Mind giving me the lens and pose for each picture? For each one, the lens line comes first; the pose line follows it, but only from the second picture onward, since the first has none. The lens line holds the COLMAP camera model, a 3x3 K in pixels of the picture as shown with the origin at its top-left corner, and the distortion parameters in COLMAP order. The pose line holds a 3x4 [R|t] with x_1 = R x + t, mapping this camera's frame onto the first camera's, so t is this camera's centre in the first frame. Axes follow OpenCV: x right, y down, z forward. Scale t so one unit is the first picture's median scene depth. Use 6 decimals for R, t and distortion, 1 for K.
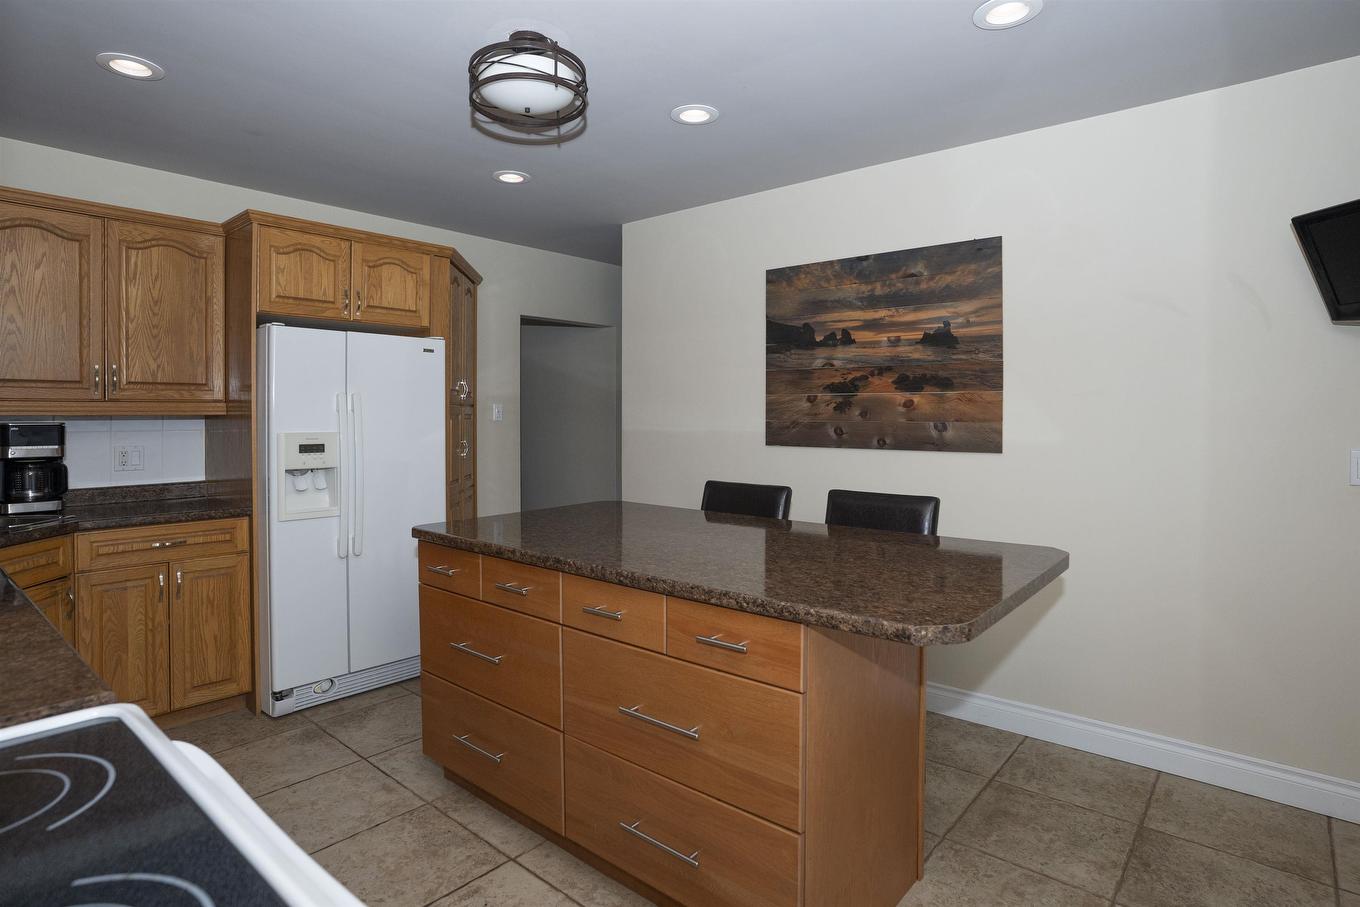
lens RADIAL K [[722.3, 0, 680.7], [0, 722.3, 418.3], [0, 0, 1]] dist [-0.074810, 0.031615]
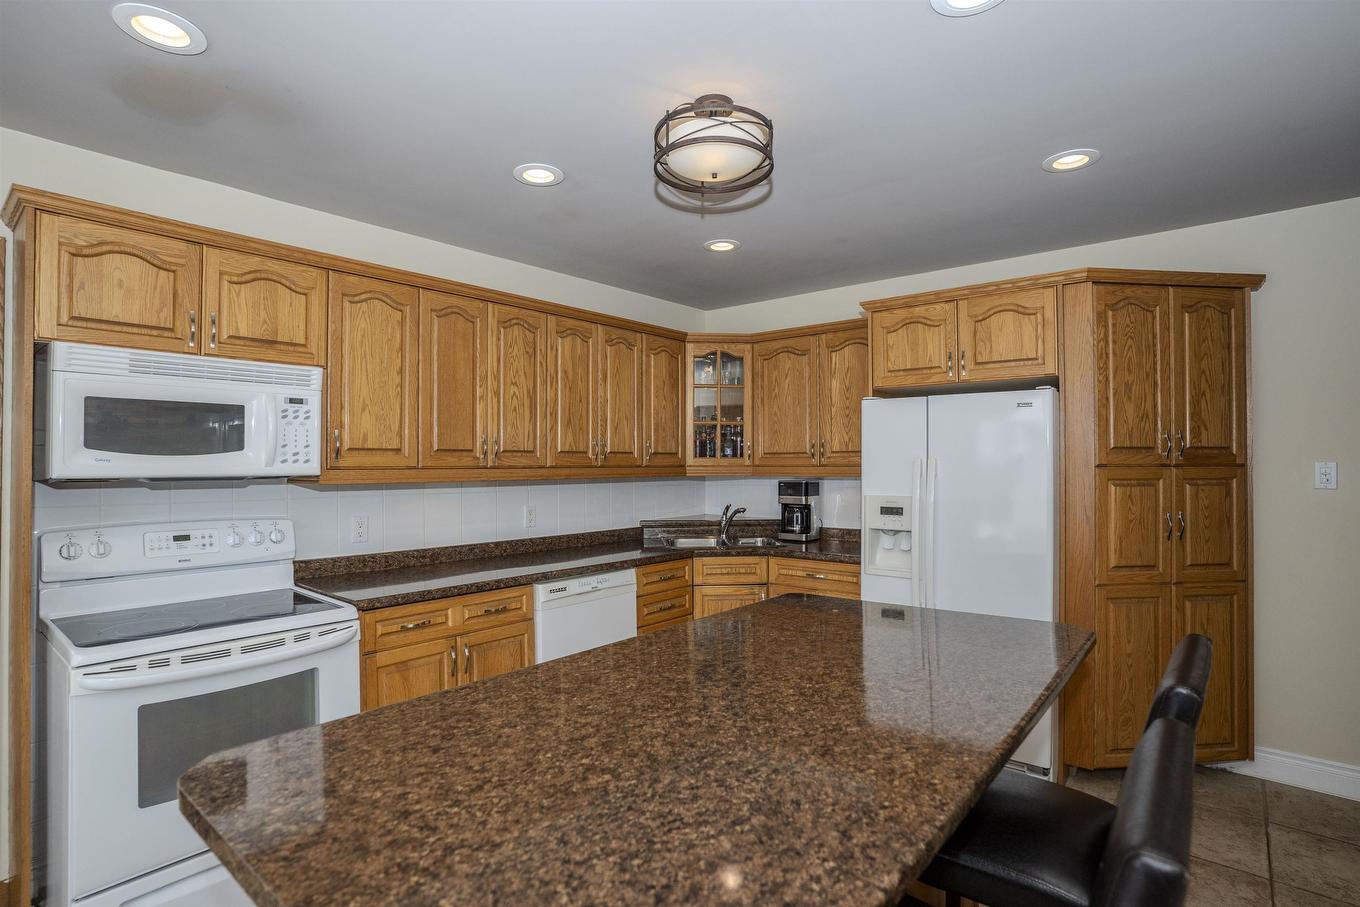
lens RADIAL K [[686.4, 0, 680.7], [0, 686.4, 454.7], [0, 0, 1]] dist [-0.085602, 0.042861]
pose [[0.010788, -0.010138, -0.999890, 0.518131], [-0.000489, 0.999948, -0.010144, -0.032590], [0.999942, 0.000599, 0.010782, 0.695220]]
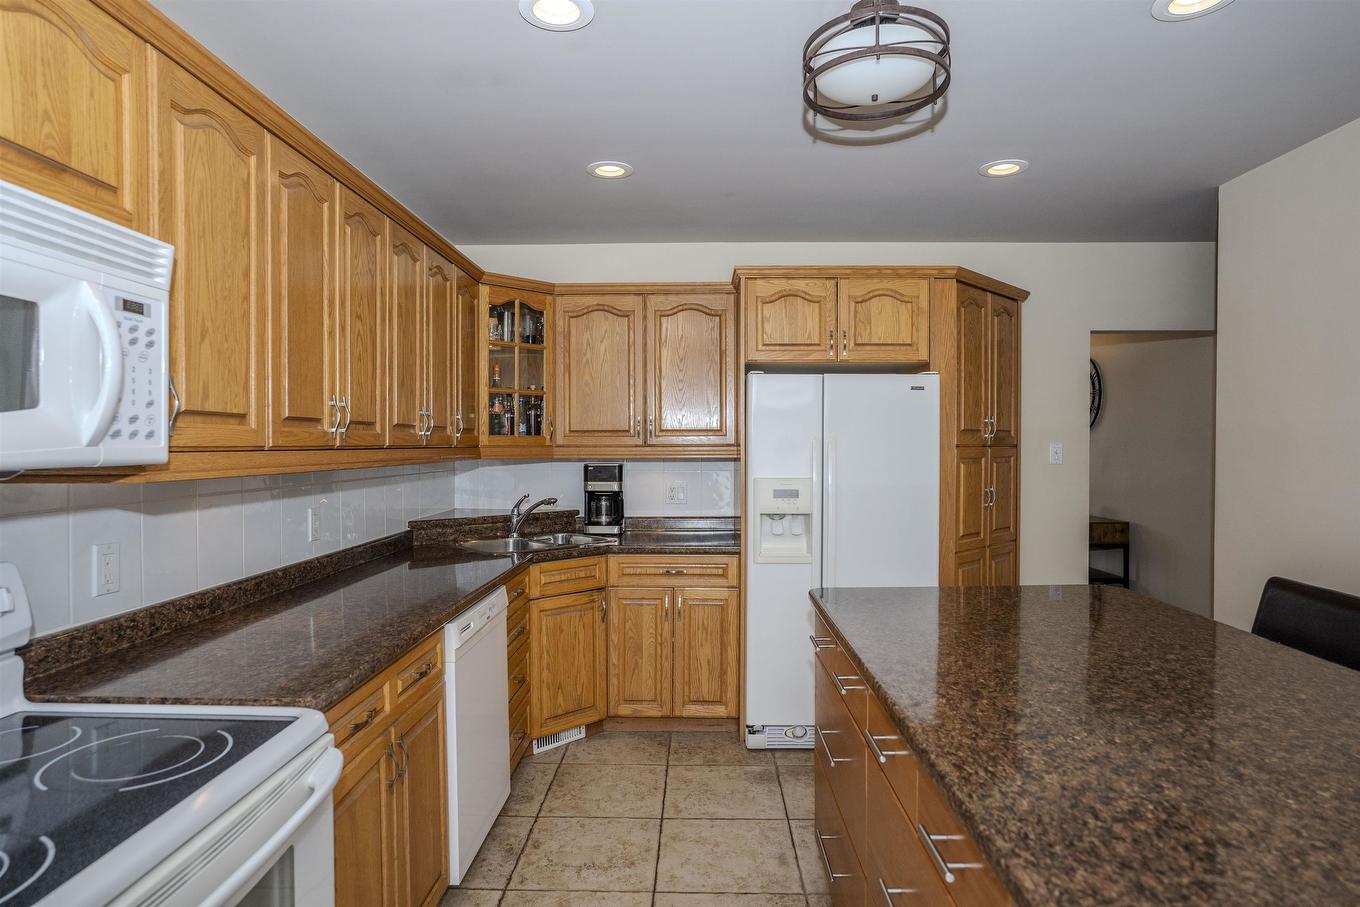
lens RADIAL K [[764.8, 0, 681.6], [0, 764.8, 453.5], [0, 0, 1]] dist [-0.056402, 0.043803]
pose [[0.630599, 0.012103, -0.776015, 0.233941], [-0.003692, 0.999914, 0.012594, -0.028603], [0.776100, -0.005077, 0.630589, 0.210298]]
